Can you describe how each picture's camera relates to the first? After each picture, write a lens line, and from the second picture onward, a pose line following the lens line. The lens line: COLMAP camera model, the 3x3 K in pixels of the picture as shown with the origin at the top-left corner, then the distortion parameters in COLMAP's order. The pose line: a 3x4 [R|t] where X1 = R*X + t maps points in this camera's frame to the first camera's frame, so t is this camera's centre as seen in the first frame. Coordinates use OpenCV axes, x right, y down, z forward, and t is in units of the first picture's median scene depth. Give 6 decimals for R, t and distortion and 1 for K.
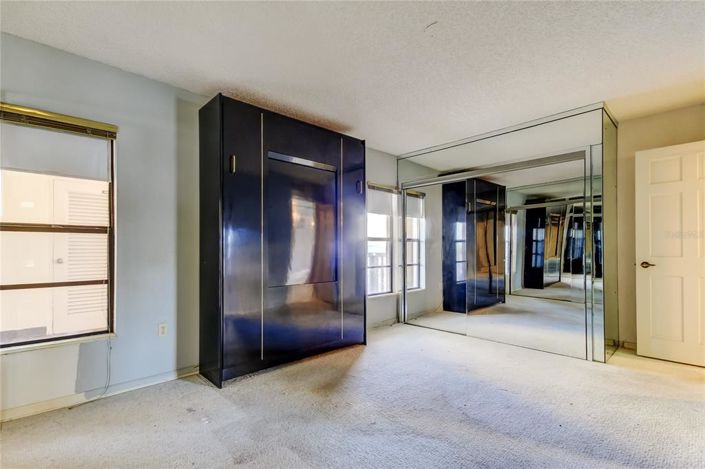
lens RADIAL K [[325.9, 0, 357.1], [0, 325.9, 245.0], [0, 0, 1]] dist [0.018165, 0.000224]
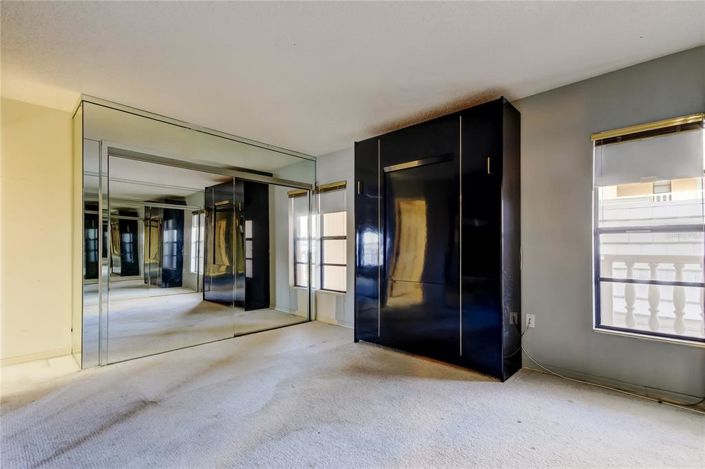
lens RADIAL K [[325.9, 0, 357.1], [0, 325.9, 245.0], [0, 0, 1]] dist [0.018165, 0.000224]
pose [[0.059545, -0.007006, -0.998201, 1.056950], [0.013184, 0.999894, -0.006232, 0.007901], [0.998139, -0.012789, 0.059631, 0.938773]]
